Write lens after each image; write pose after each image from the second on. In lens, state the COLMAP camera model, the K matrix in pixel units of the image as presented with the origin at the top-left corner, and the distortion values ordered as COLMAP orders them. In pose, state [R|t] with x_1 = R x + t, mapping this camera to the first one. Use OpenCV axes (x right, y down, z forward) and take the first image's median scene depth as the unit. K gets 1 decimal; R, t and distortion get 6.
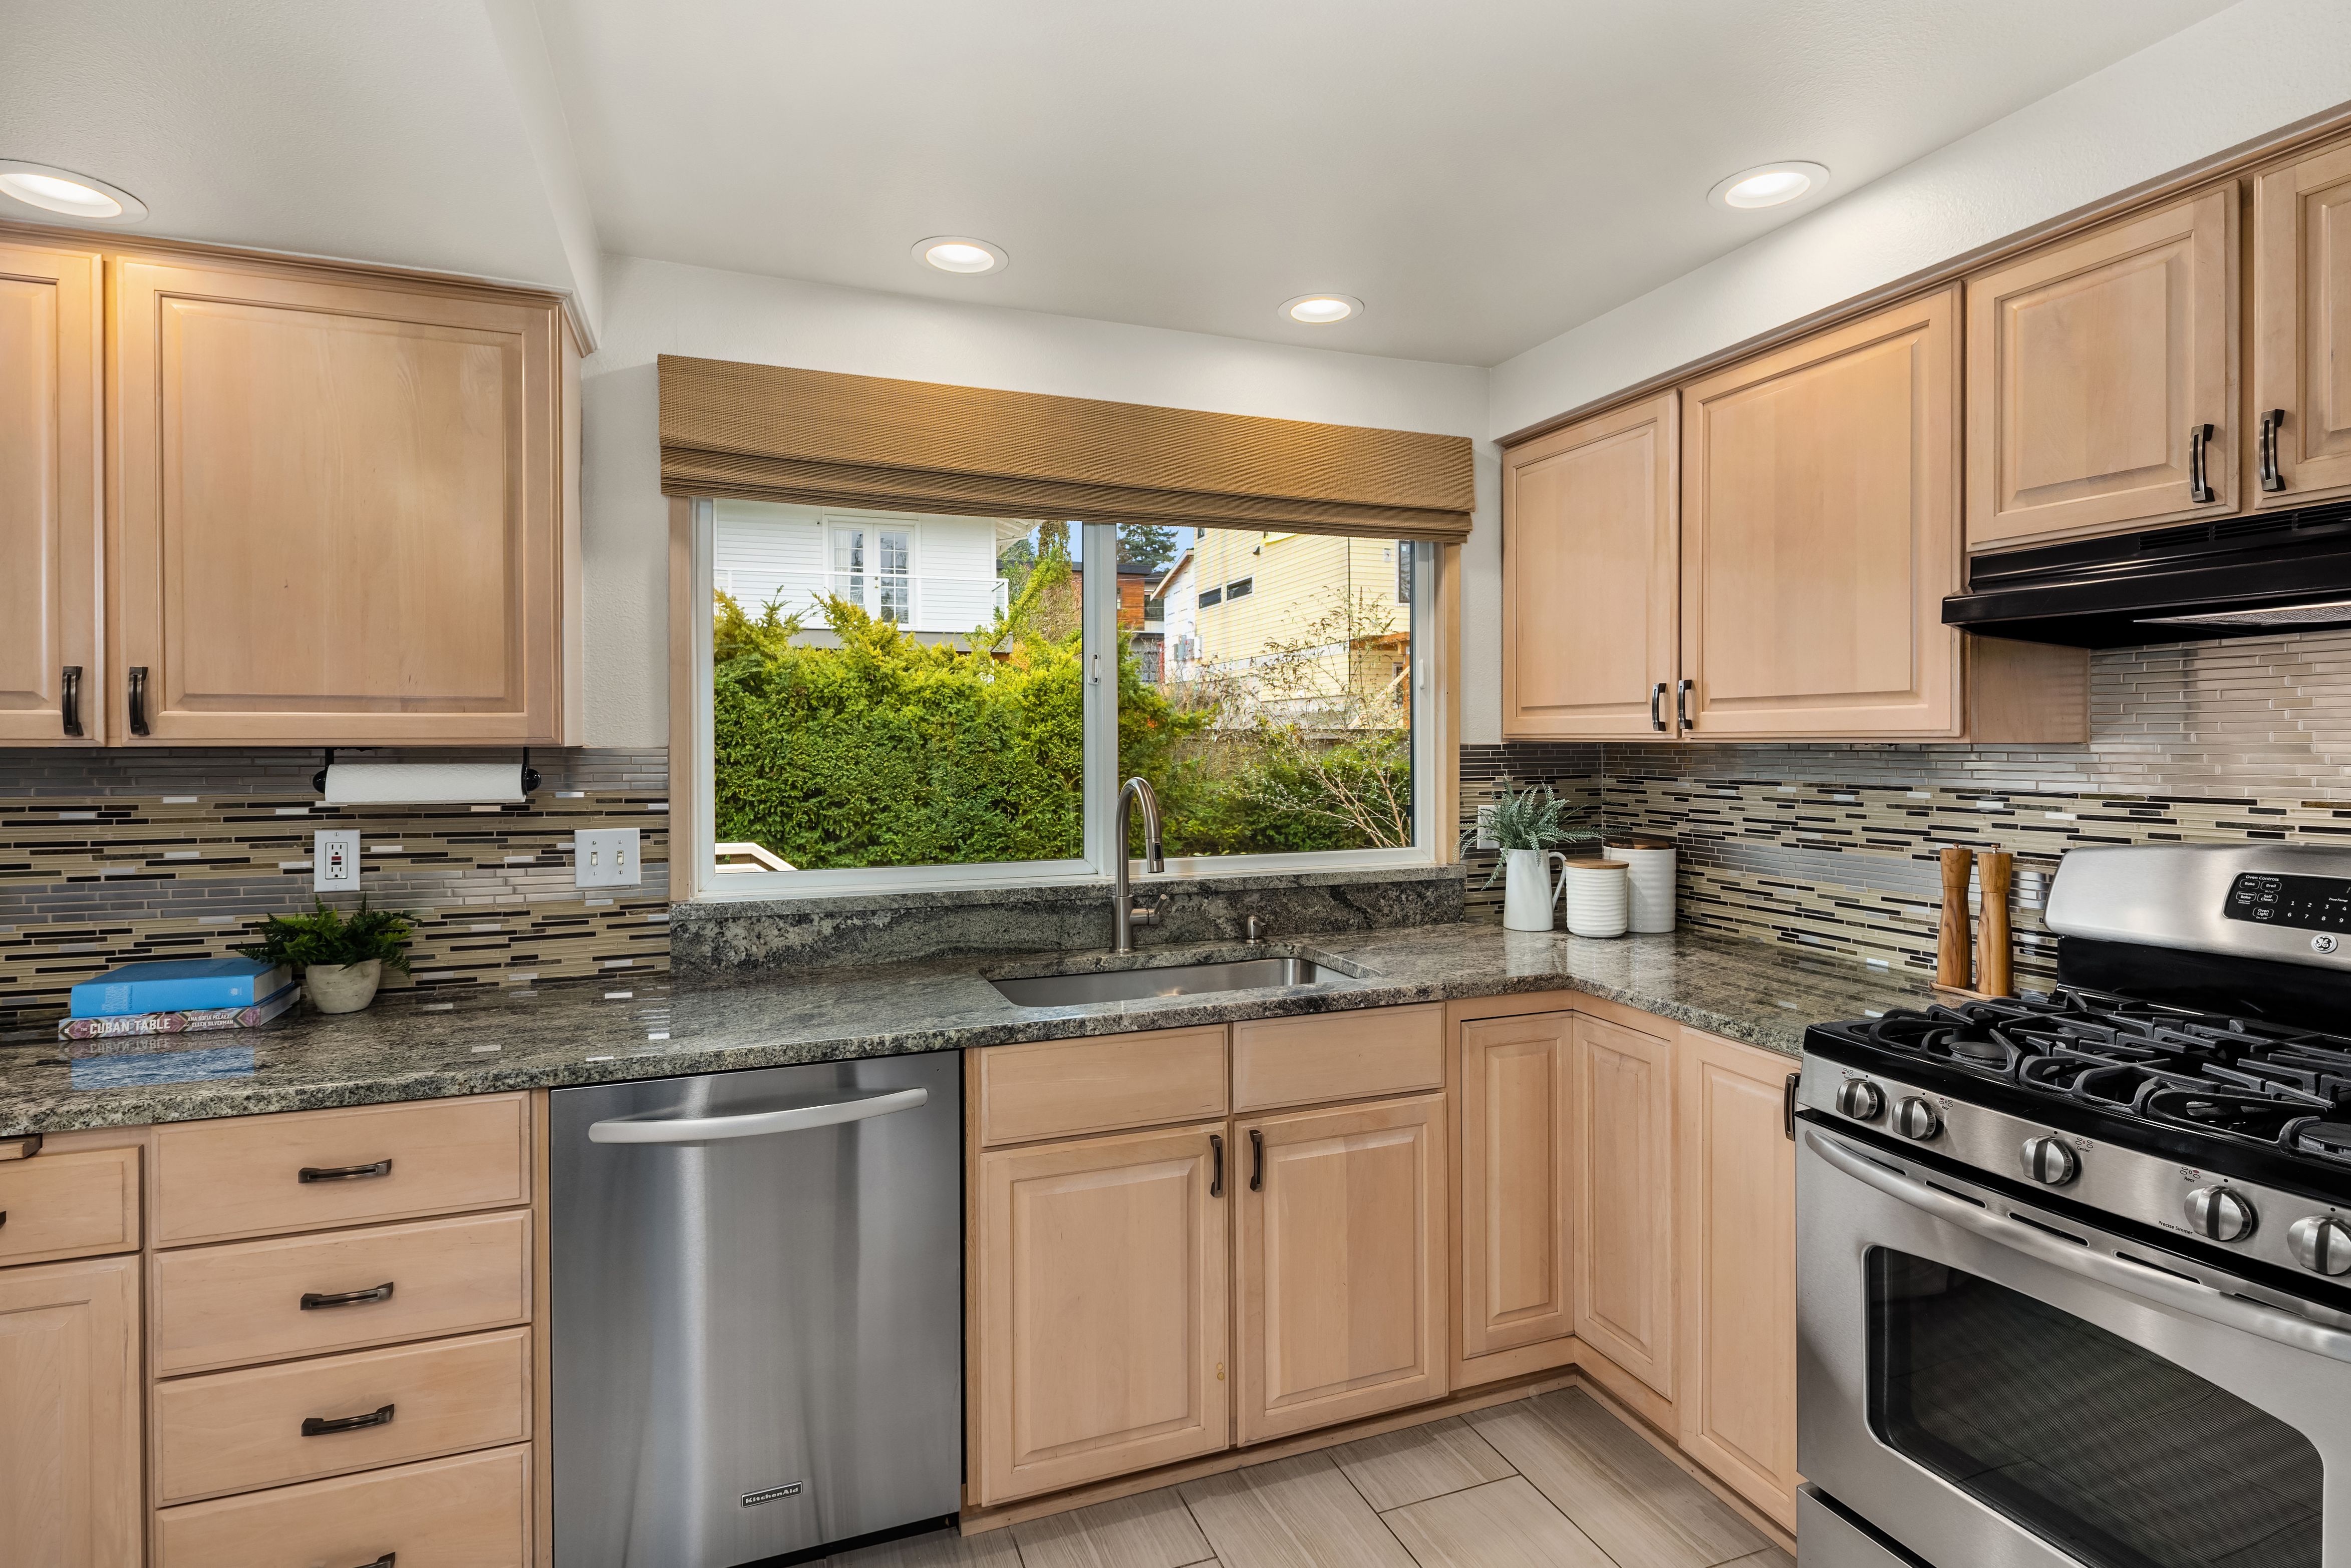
lens RADIAL K [[1134.7, 0, 1092.4], [0, 1134.7, 757.5], [0, 0, 1]] dist [-0.005590, -0.000864]
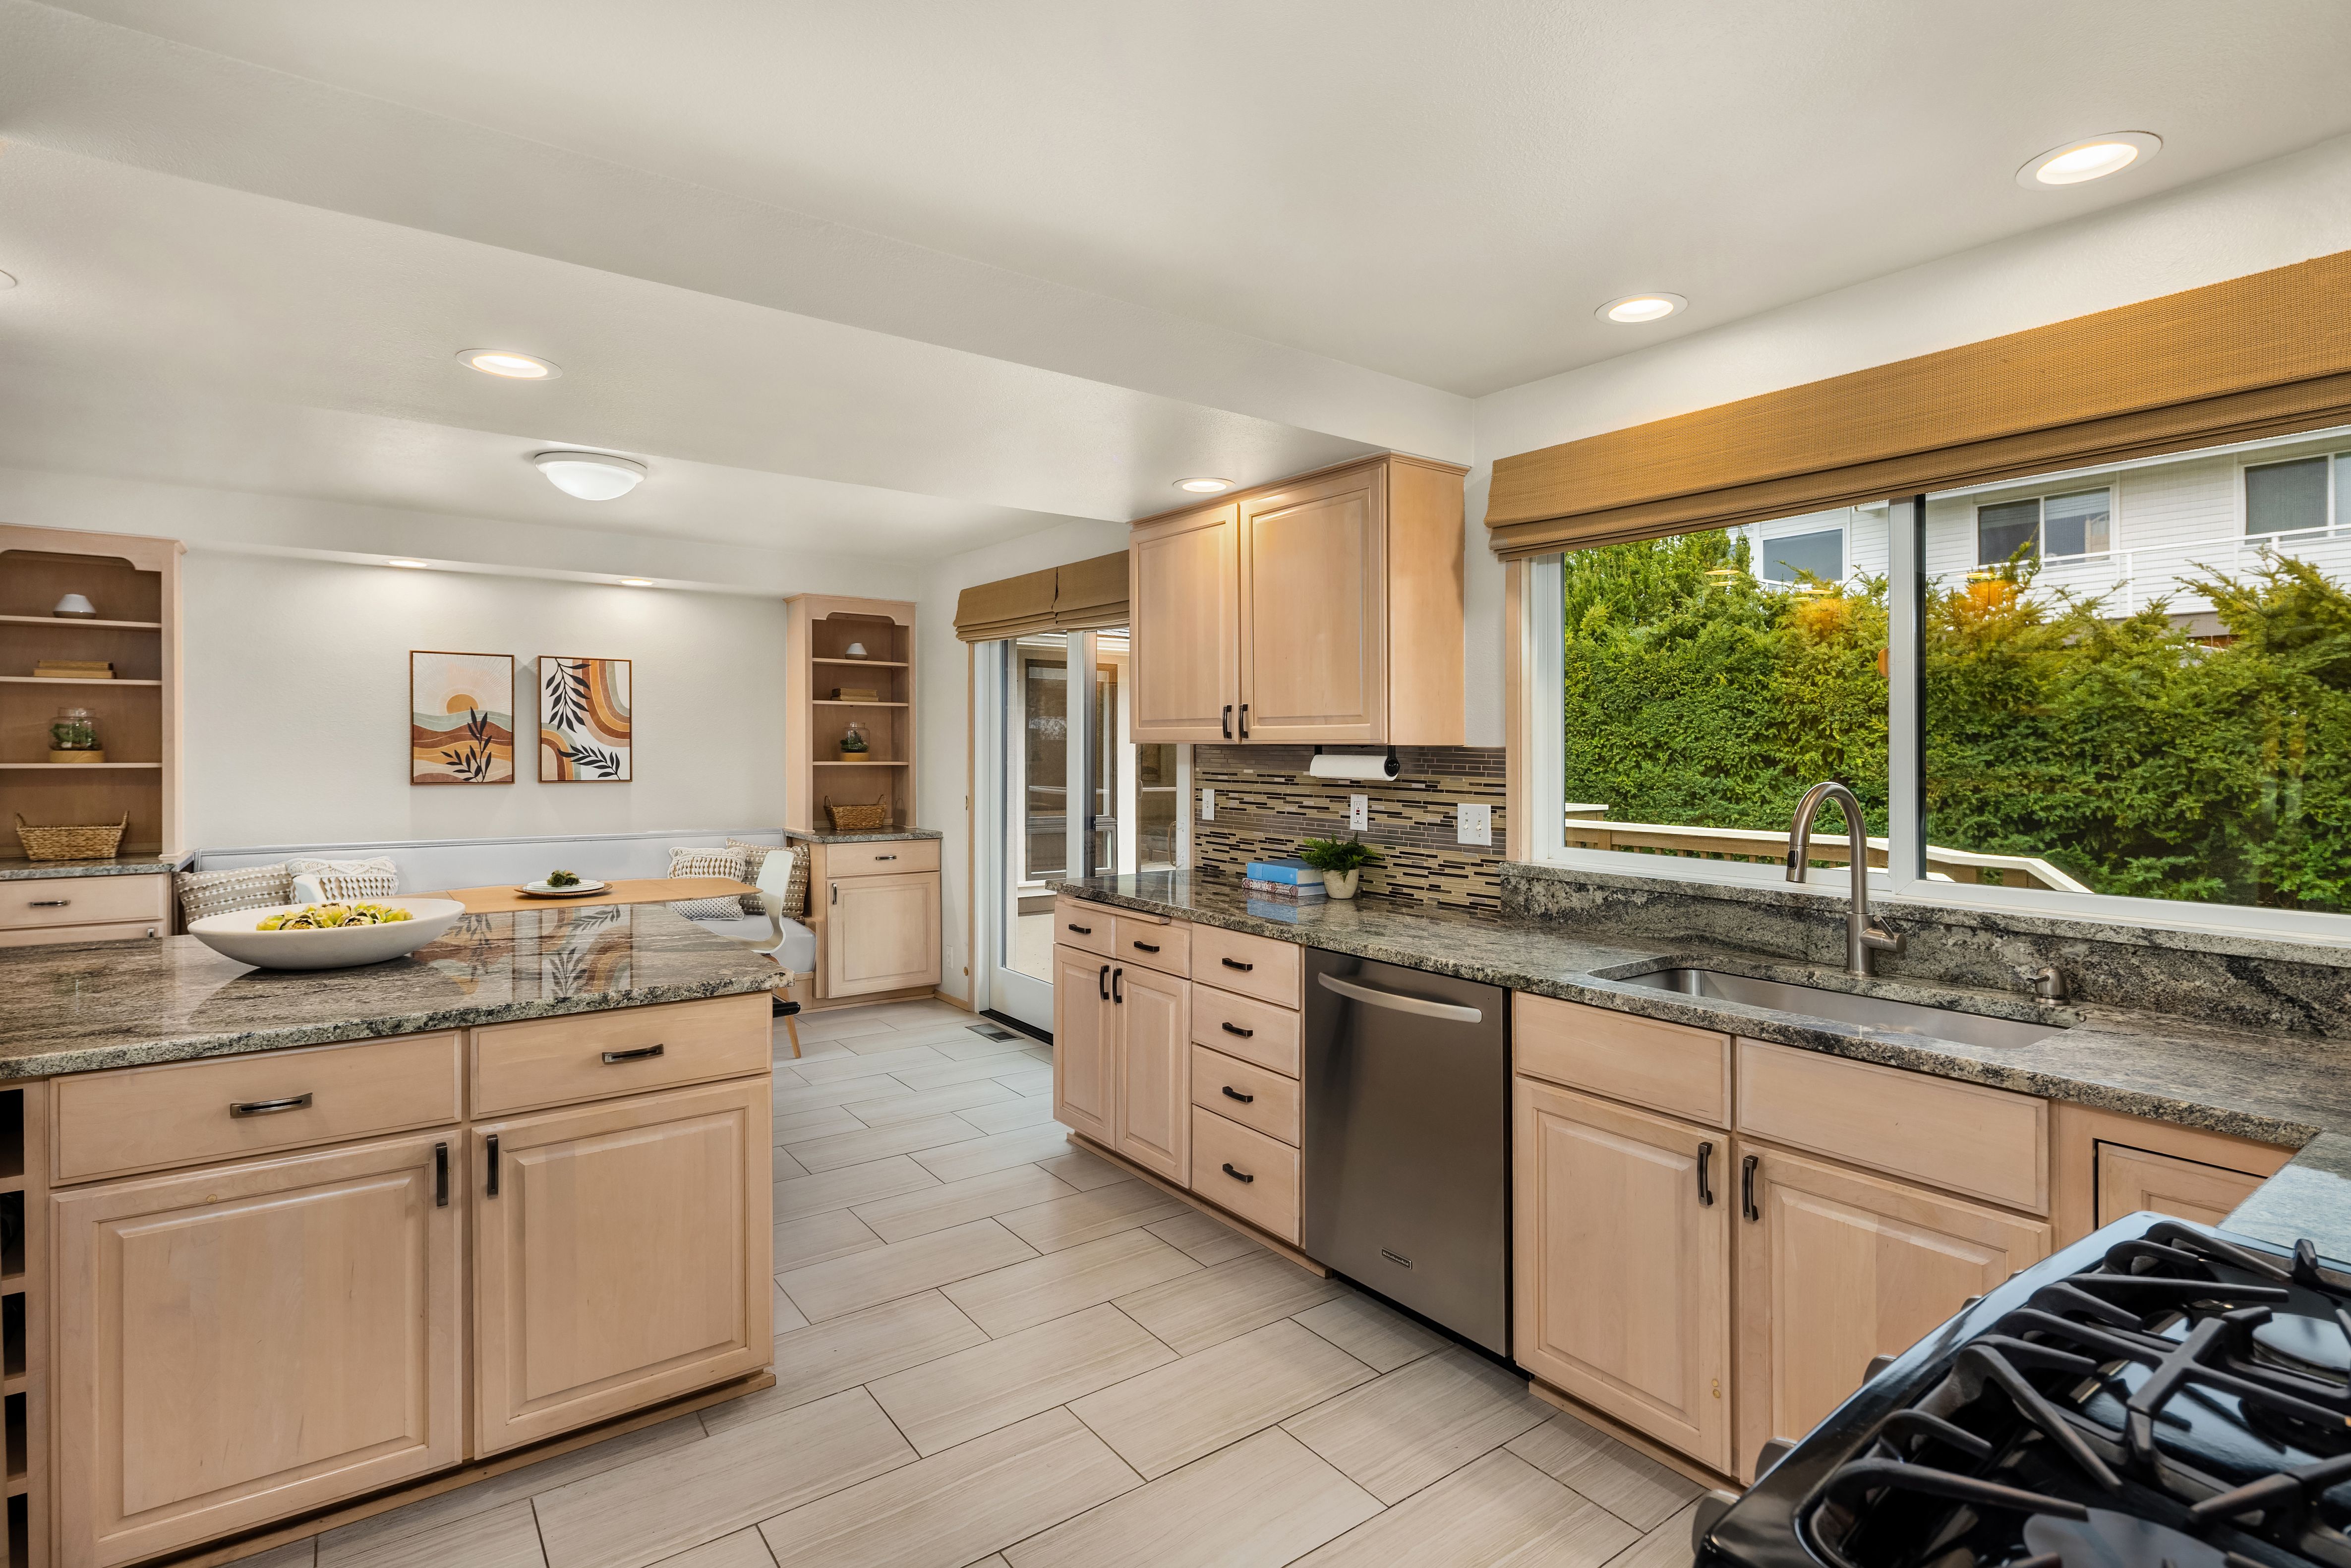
lens RADIAL K [[1134.8, 0, 1219.8], [0, 1134.8, 758.5], [0, 0, 1]] dist [-0.005590, -0.000864]
pose [[0.310585, 0.016362, -0.950405, 0.868160], [-0.014058, 0.999822, 0.012619, -0.007457], [0.950442, 0.009441, 0.310759, 0.273005]]
